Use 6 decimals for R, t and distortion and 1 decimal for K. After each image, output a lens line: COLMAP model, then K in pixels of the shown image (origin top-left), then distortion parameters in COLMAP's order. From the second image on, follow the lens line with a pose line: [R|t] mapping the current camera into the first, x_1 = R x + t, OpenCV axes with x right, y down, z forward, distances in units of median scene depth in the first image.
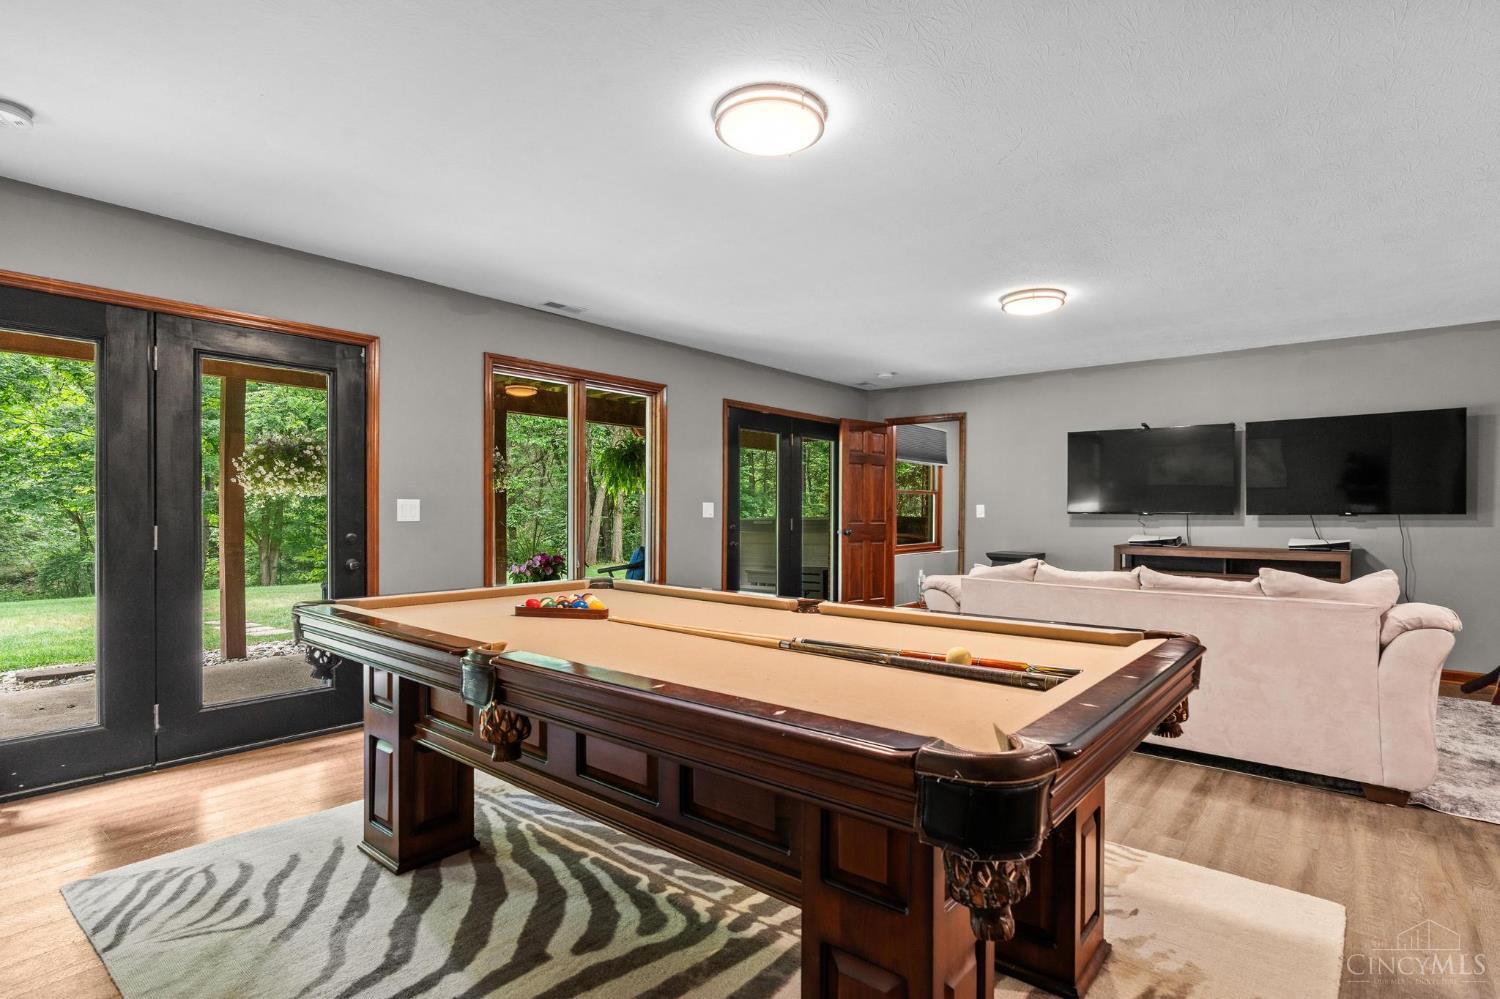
lens RADIAL K [[735.6, 0, 765.3], [0, 735.6, 514.8], [0, 0, 1]] dist [-0.000985, 0.000324]
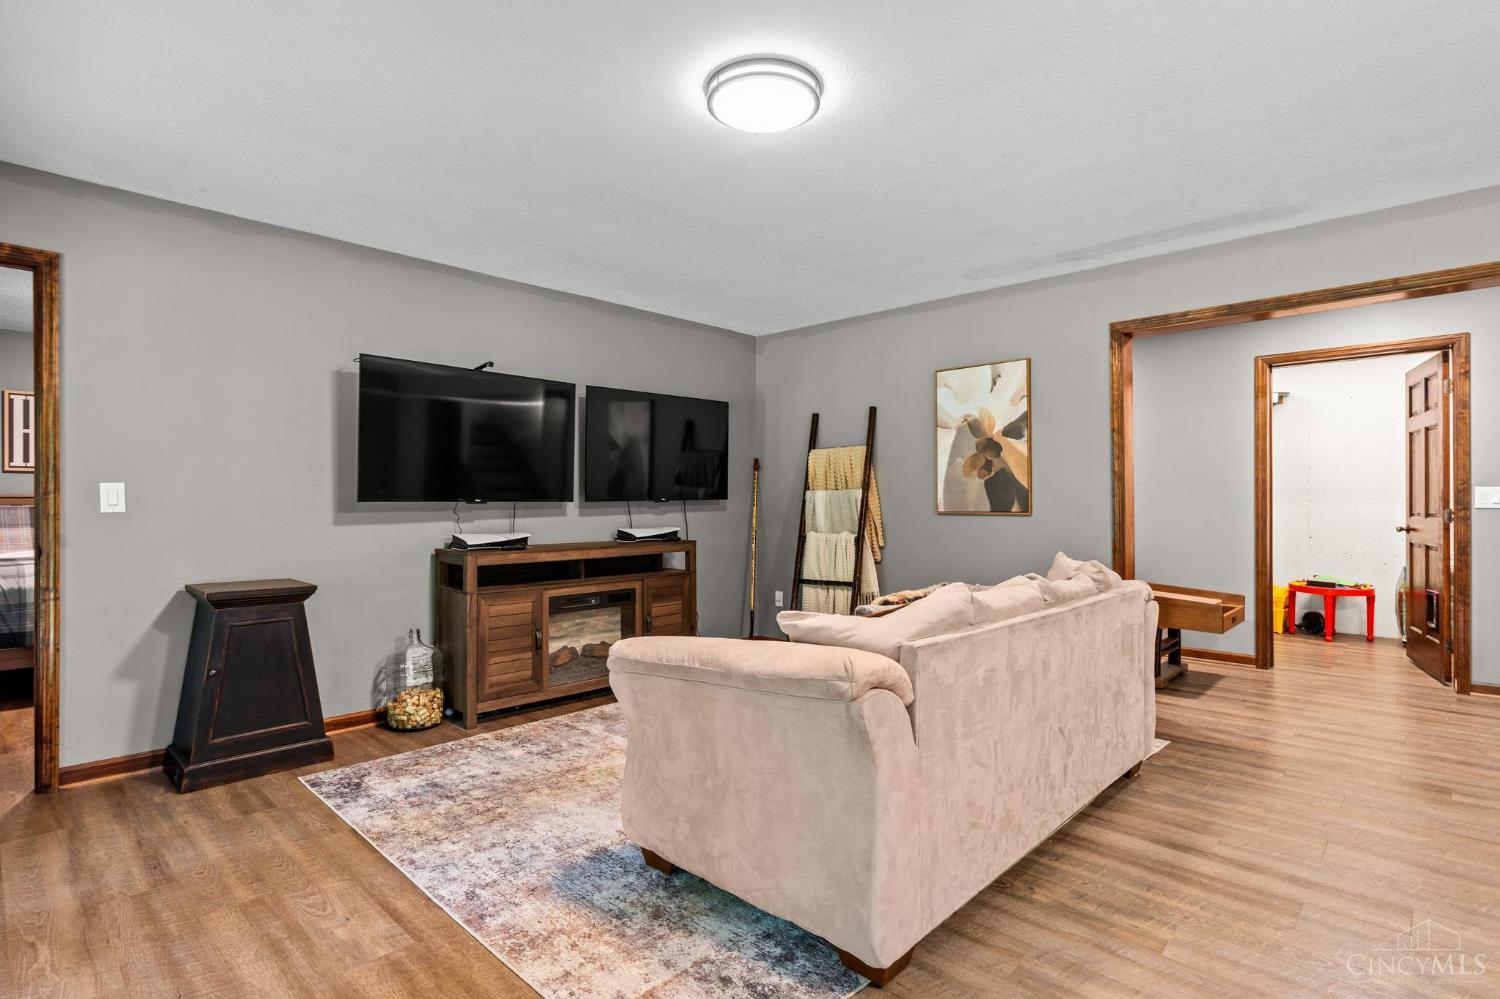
lens RADIAL K [[746.8, 0, 750.0], [0, 746.8, 499.5], [0, 0, 1]] dist [-0.000983, 0.000266]
pose [[0.082582, -0.002530, 0.996581, -0.149387], [0.007073, 0.999973, 0.001953, -0.002751], [-0.996559, 0.006887, 0.082597, 0.843539]]
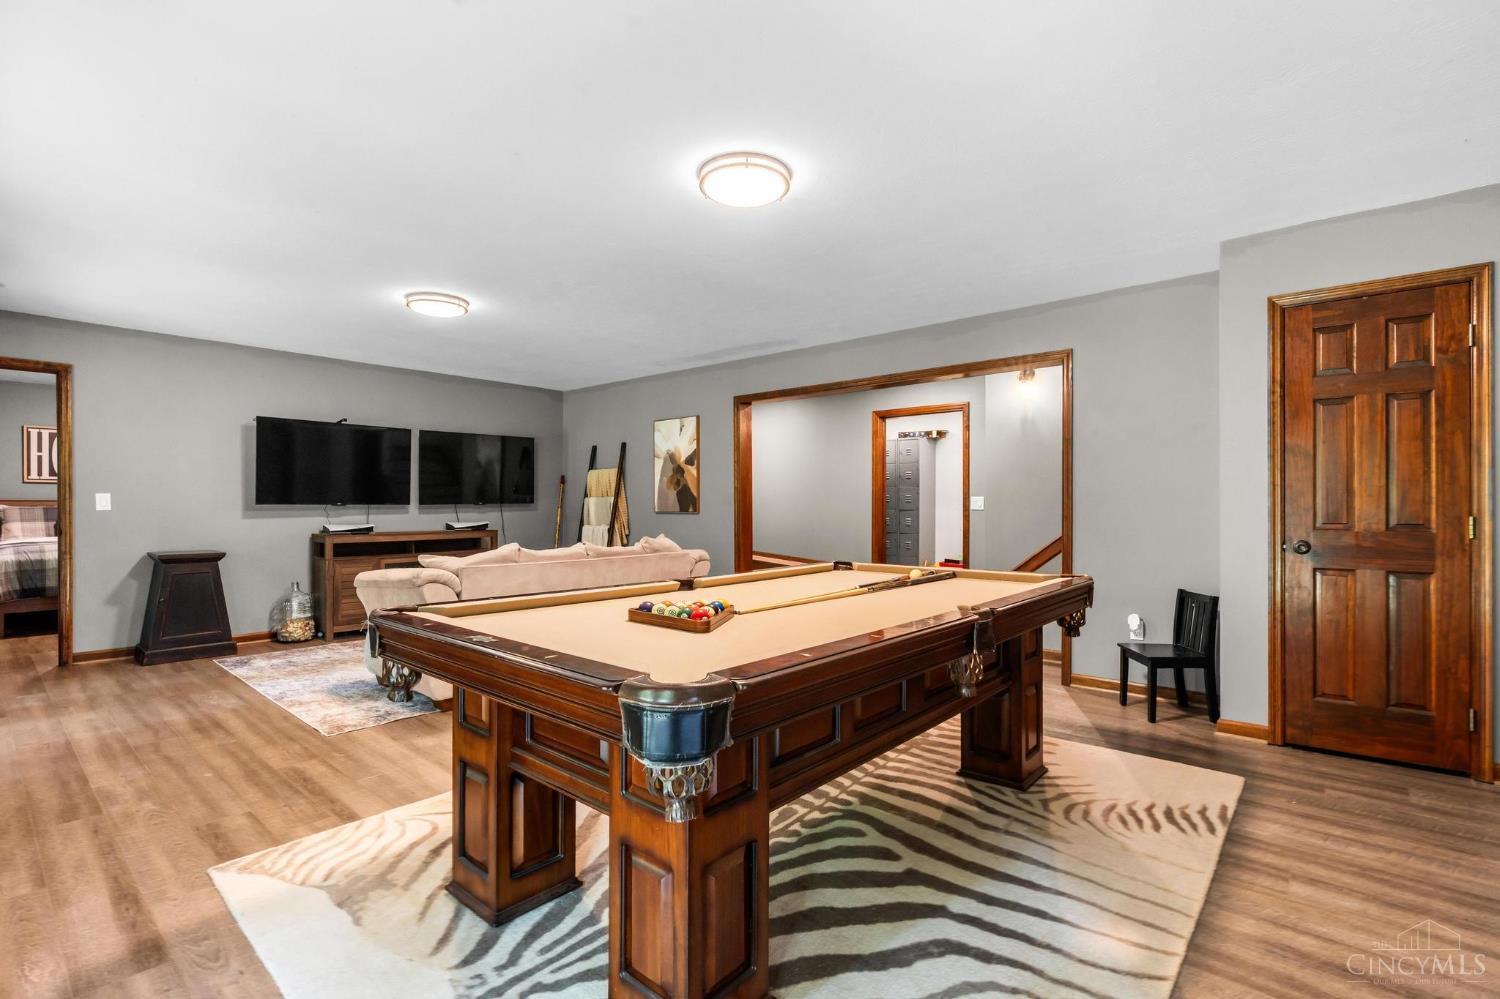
lens RADIAL K [[687.9, 0, 745.3], [0, 687.9, 507.4], [0, 0, 1]] dist [-0.001020, 0.000323]
pose [[0.038917, -0.008877, 0.999203, -0.533640], [0.005176, 0.999949, 0.008682, -0.002751], [-0.999229, 0.004834, 0.038961, 0.454736]]
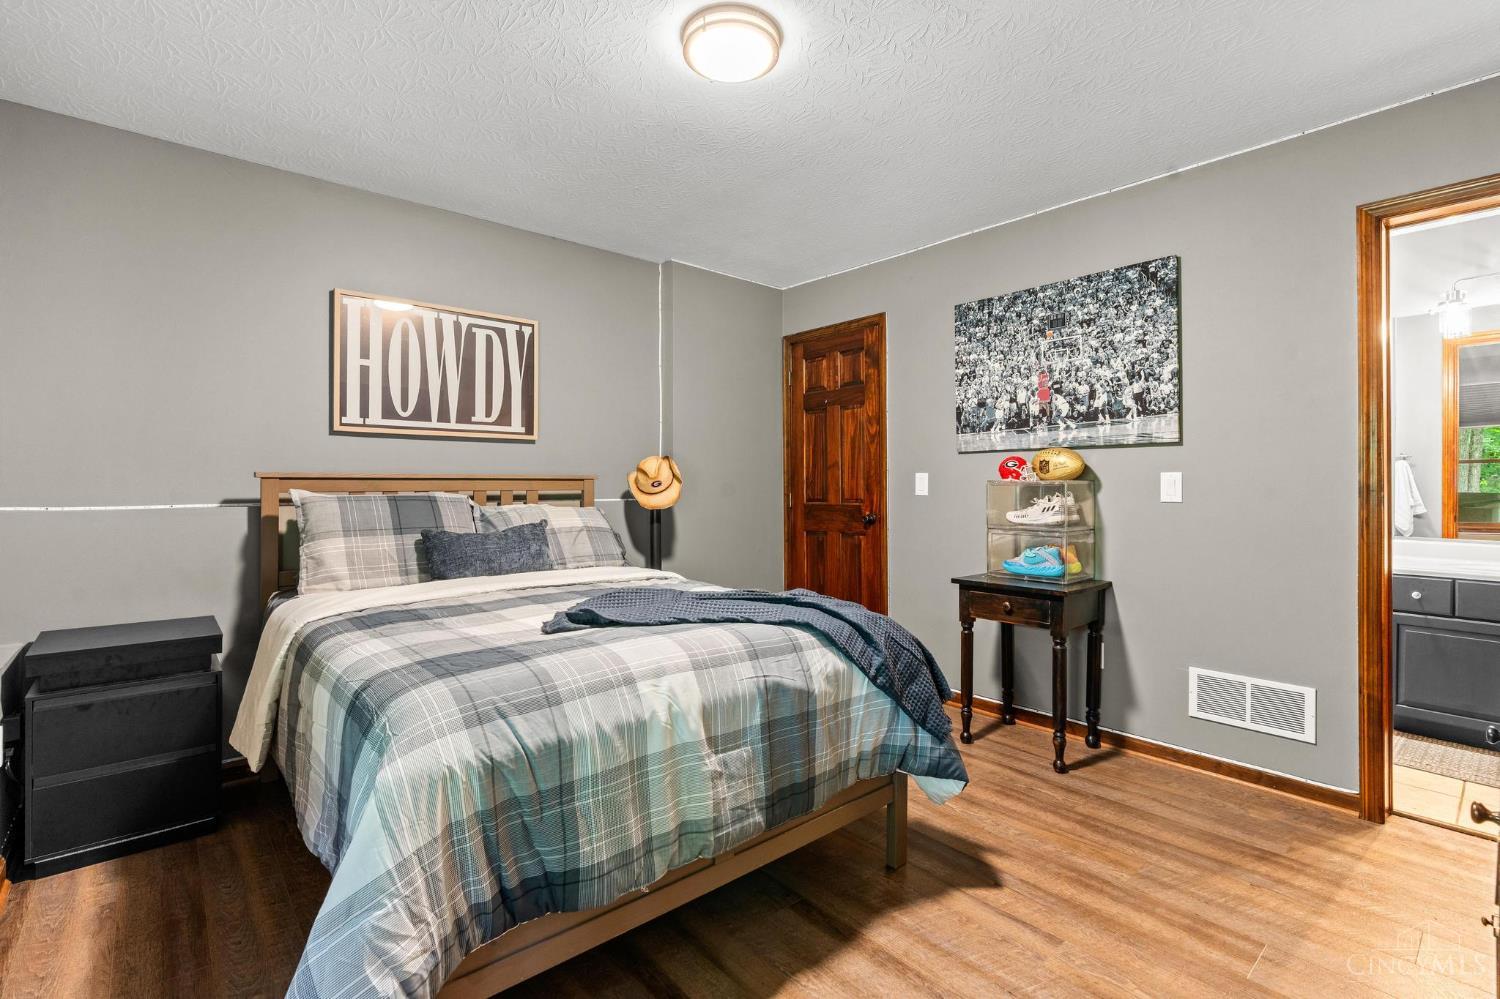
lens RADIAL K [[677.5, 0, 750.6], [0, 677.5, 494.1], [0, 0, 1]] dist [-0.001951, 0.000029]
pose [[0.171223, -0.011647, 0.985163, 0.378084], [0.003927, 0.999930, 0.011139, -0.003735], [-0.985224, 0.001962, 0.171257, 1.616548]]
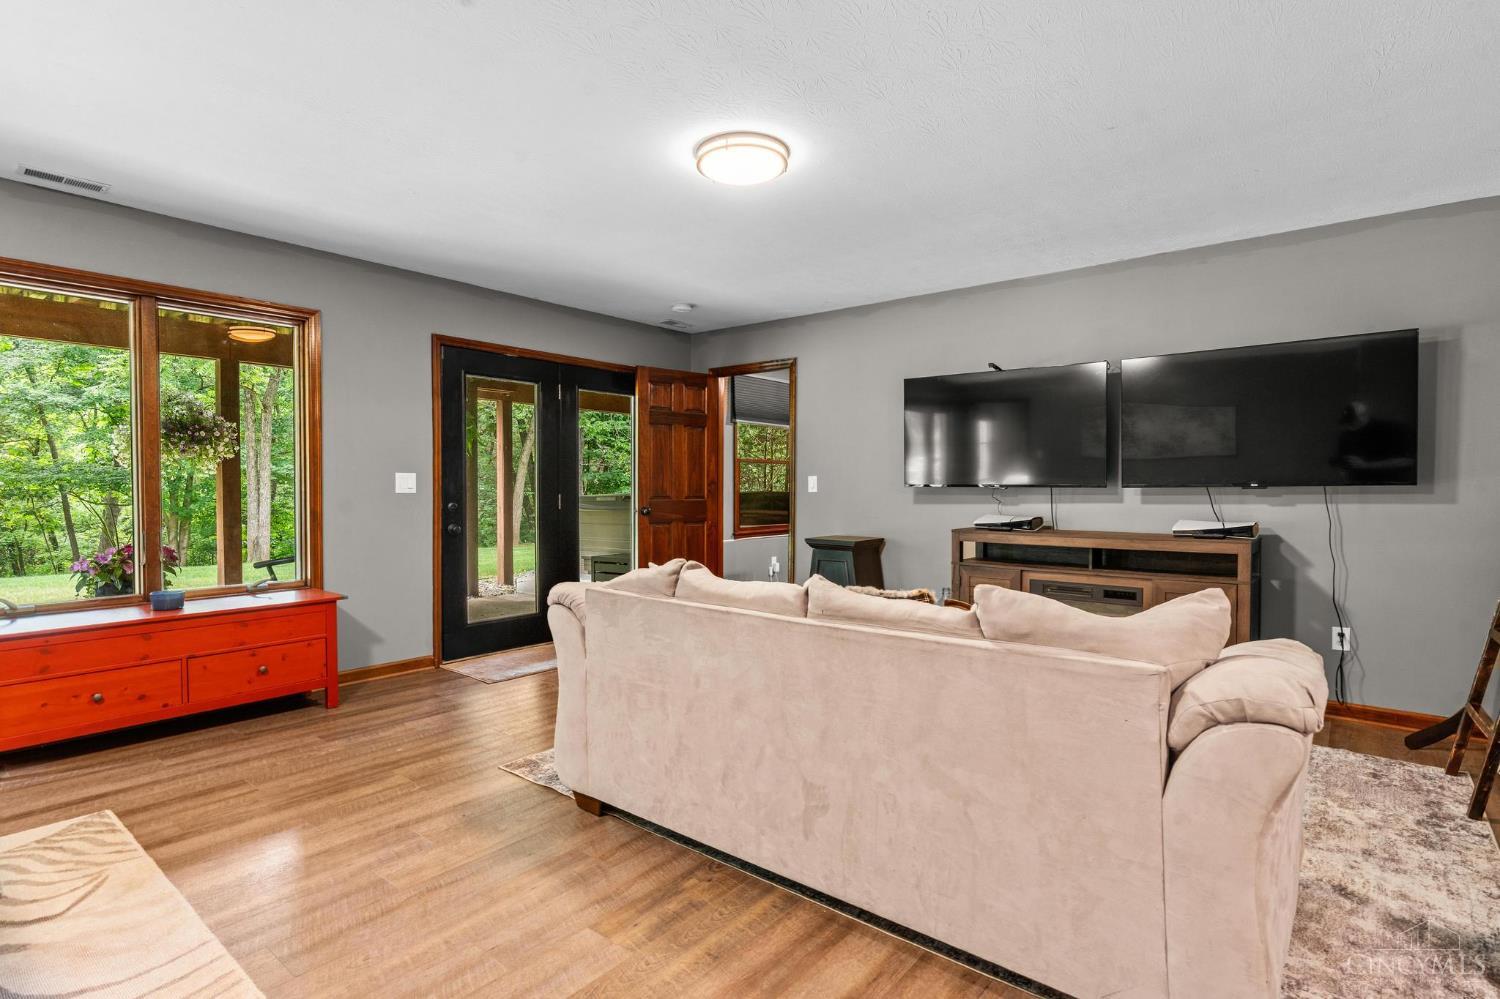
lens RADIAL K [[746.8, 0, 750.0], [0, 746.8, 499.5], [0, 0, 1]] dist [-0.000983, 0.000266]
pose [[0.999983, -0.002699, -0.005208, 0.324116], [0.002763, 0.999920, 0.012332, 0.002218], [0.005174, -0.012346, 0.999910, 0.291240]]
